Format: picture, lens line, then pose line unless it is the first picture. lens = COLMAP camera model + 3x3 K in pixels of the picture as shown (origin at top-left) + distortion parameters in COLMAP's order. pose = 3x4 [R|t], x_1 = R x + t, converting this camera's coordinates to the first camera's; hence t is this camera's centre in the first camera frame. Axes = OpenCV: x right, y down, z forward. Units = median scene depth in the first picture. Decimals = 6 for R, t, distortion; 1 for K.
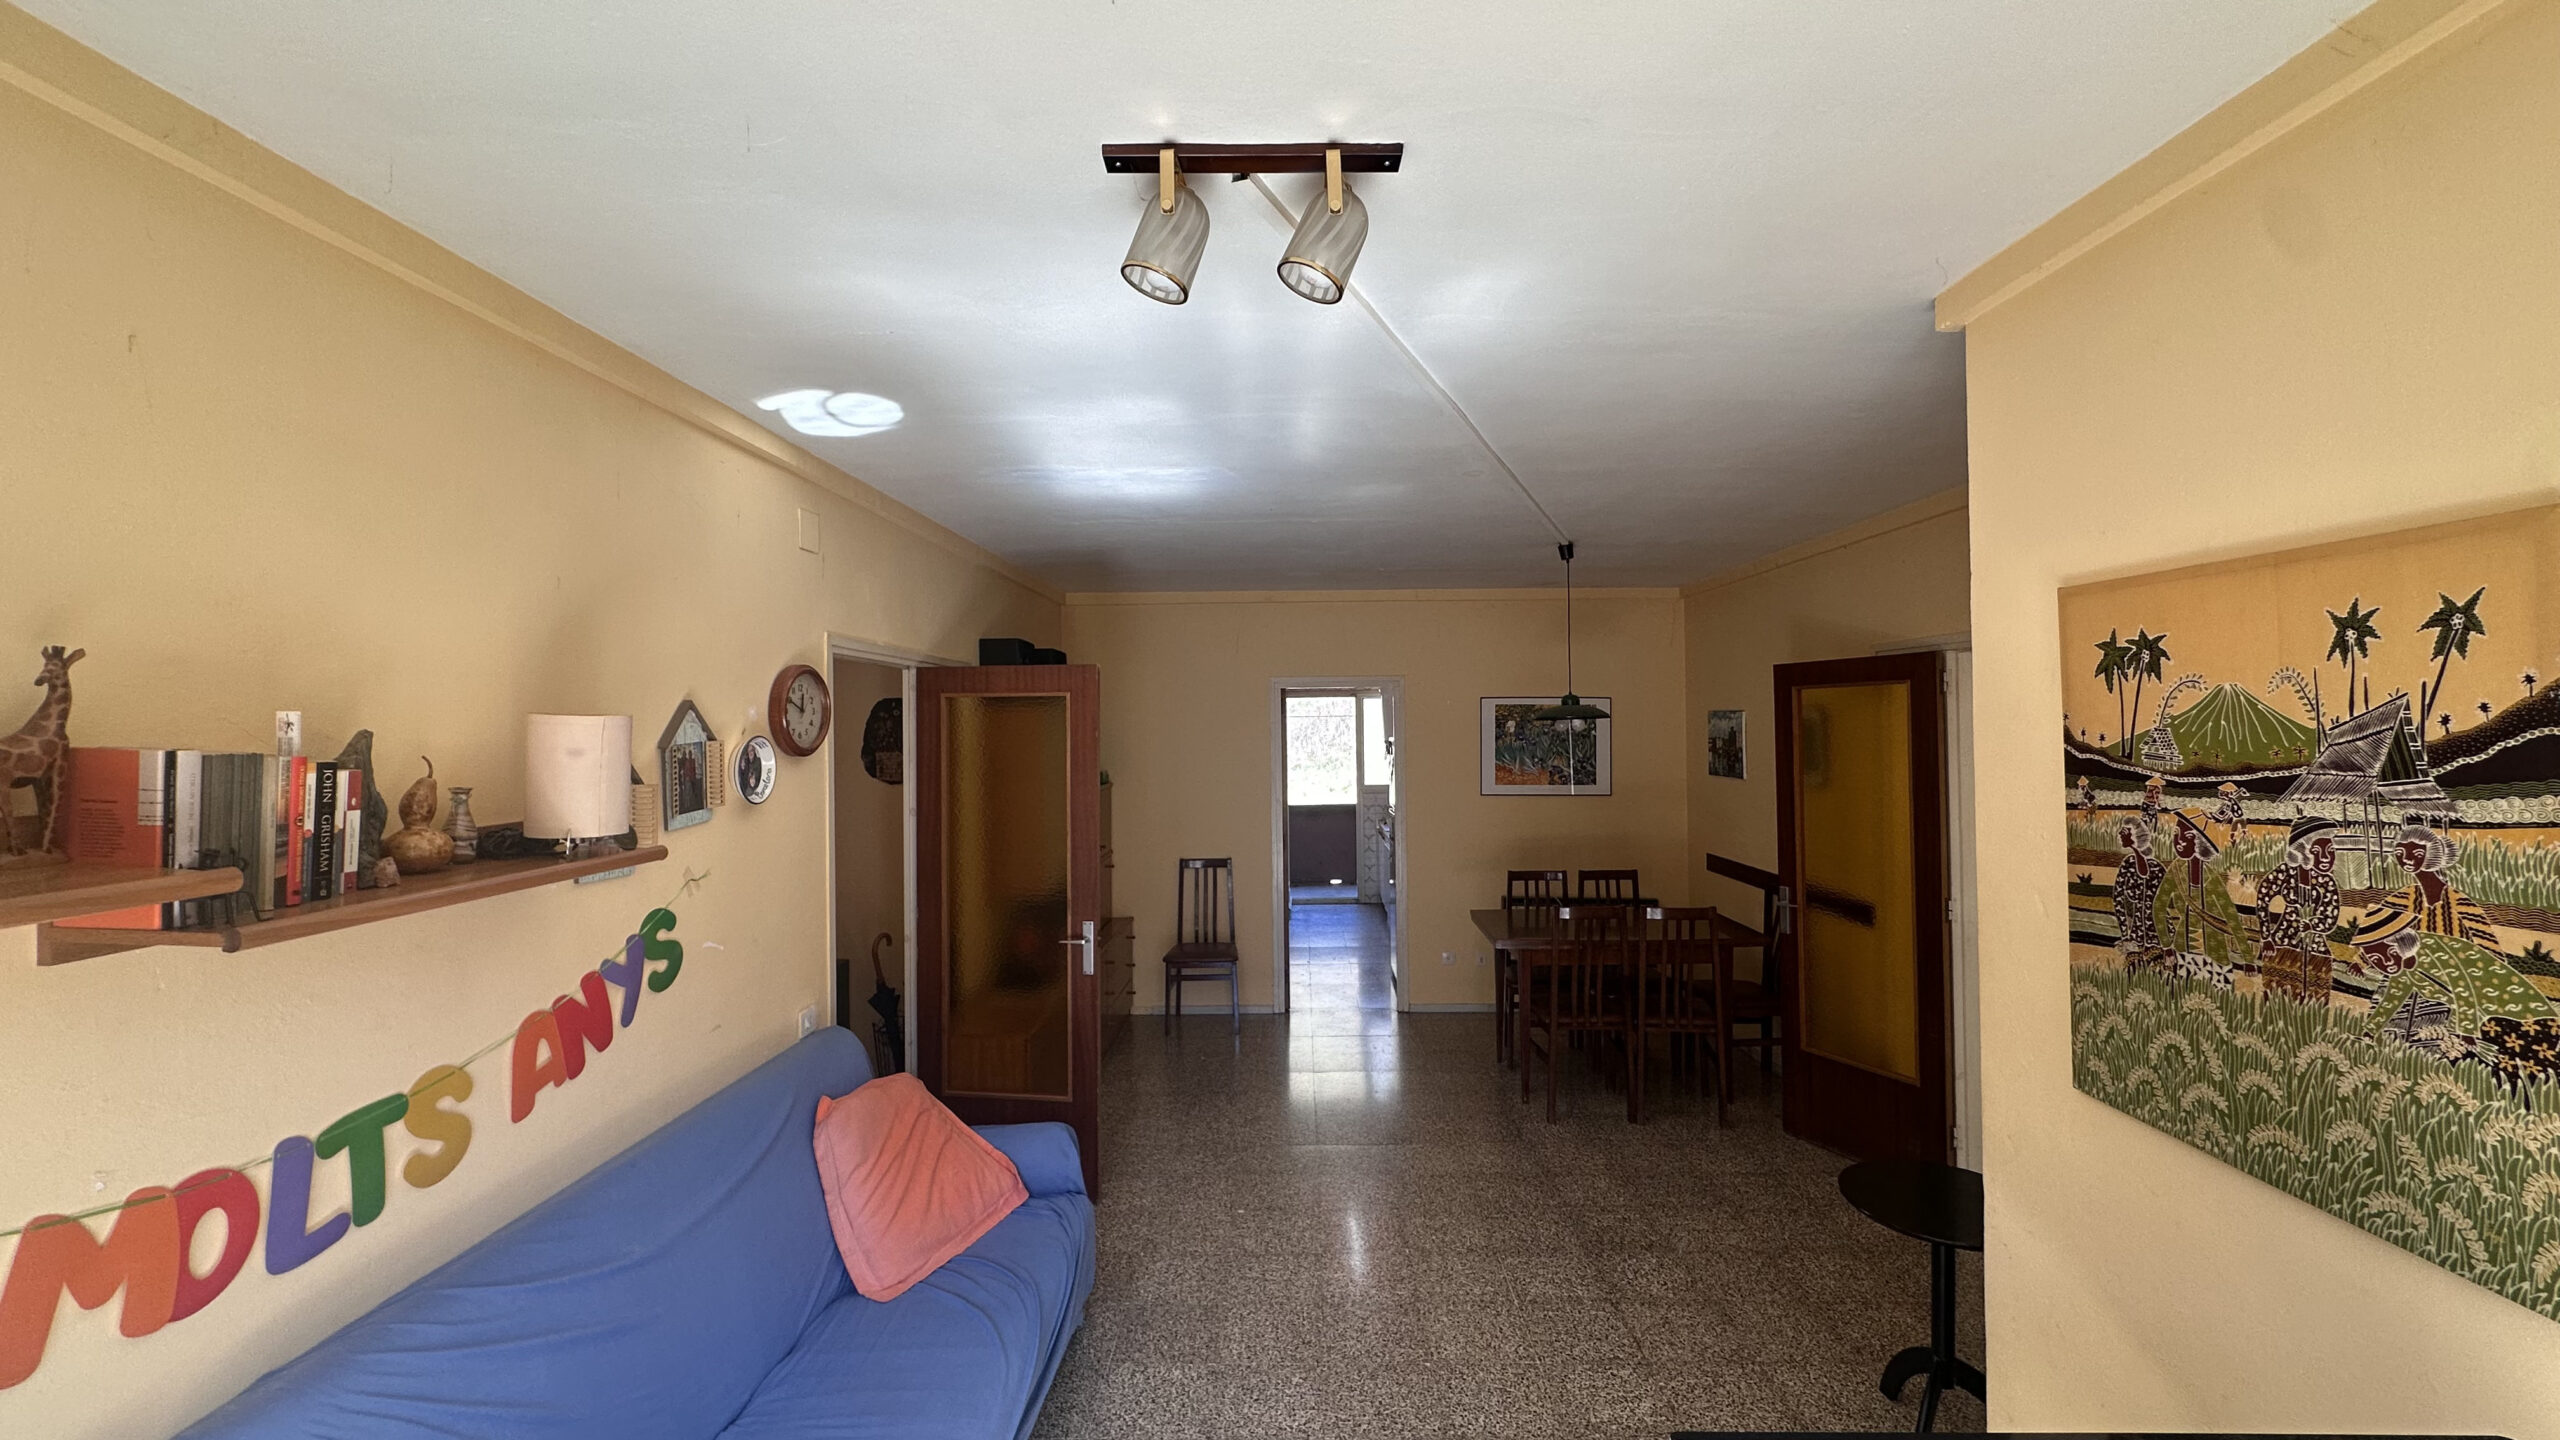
lens RADIAL K [[1006.2, 0, 1284.8], [0, 1006.2, 721.1], [0, 0, 1]] dist [0.000628, 0.000310]
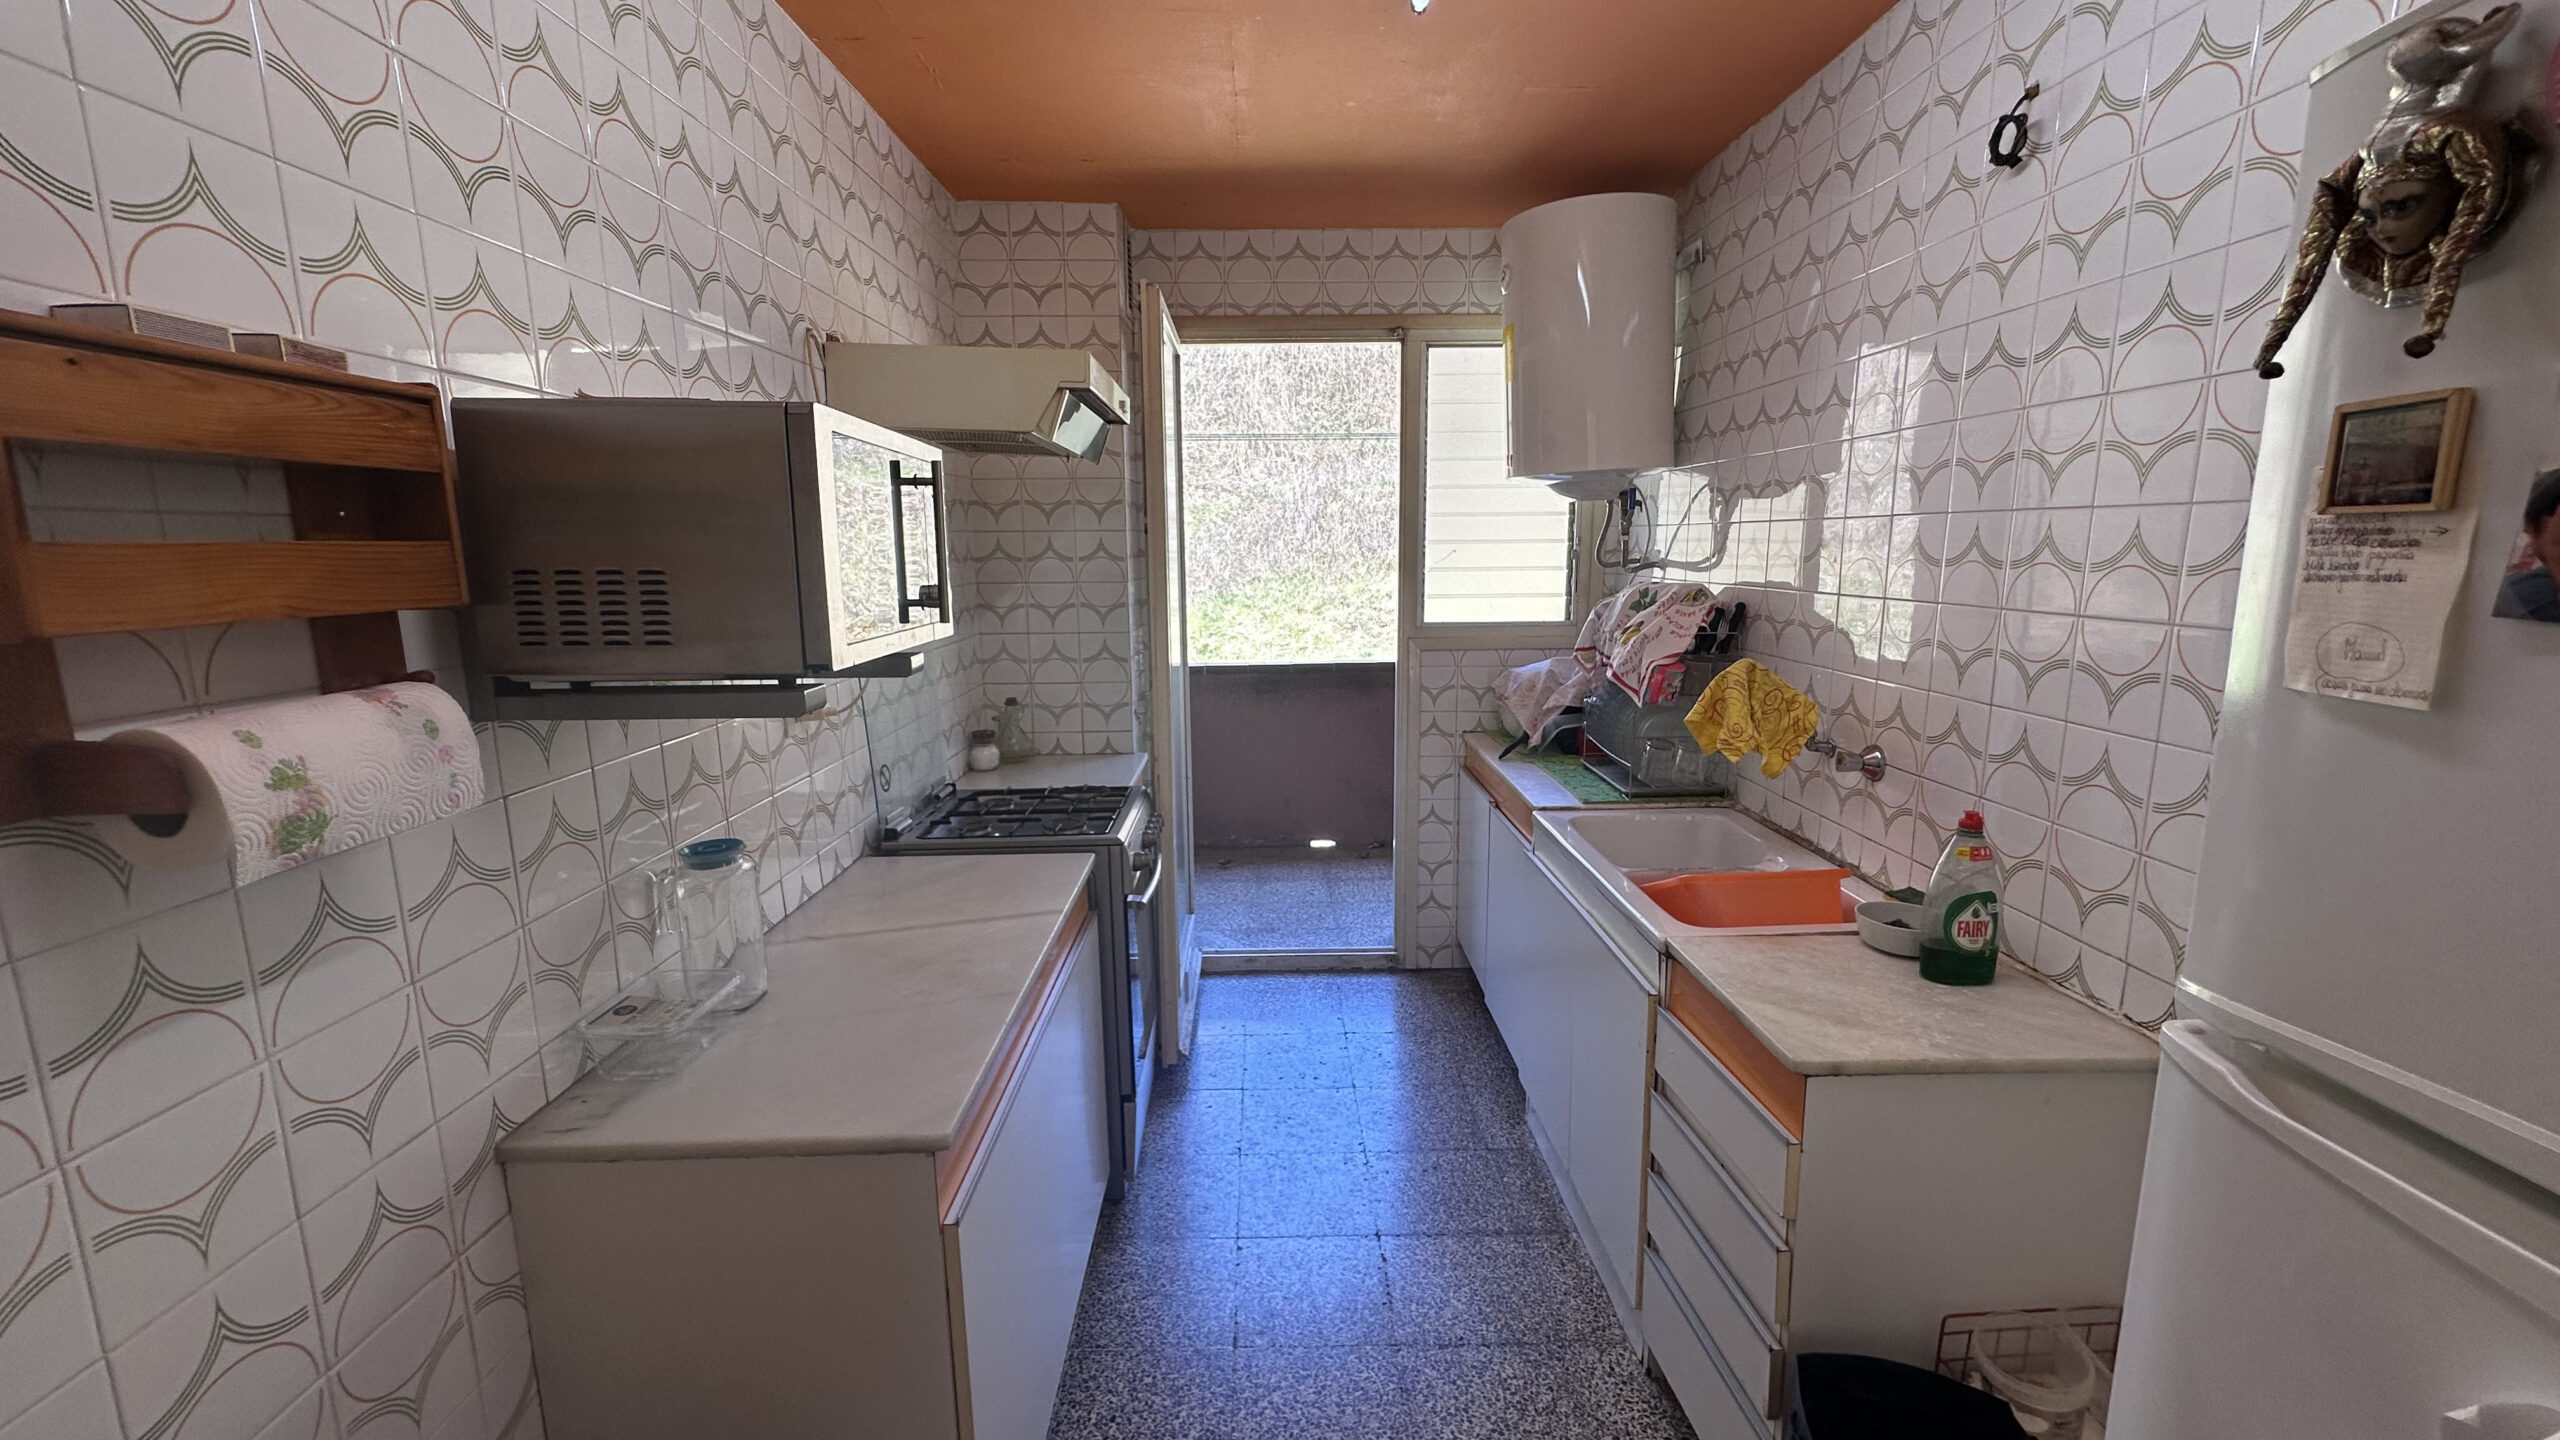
lens RADIAL K [[1006.2, 0, 1284.2], [0, 1006.2, 710.9], [0, 0, 1]] dist [0.000628, 0.000310]
pose [[0.999426, -0.003742, 0.033664, 0.022722], [-0.002196, 0.984629, 0.174648, 0.034822], [-0.033800, -0.174621, 0.984055, 0.669579]]
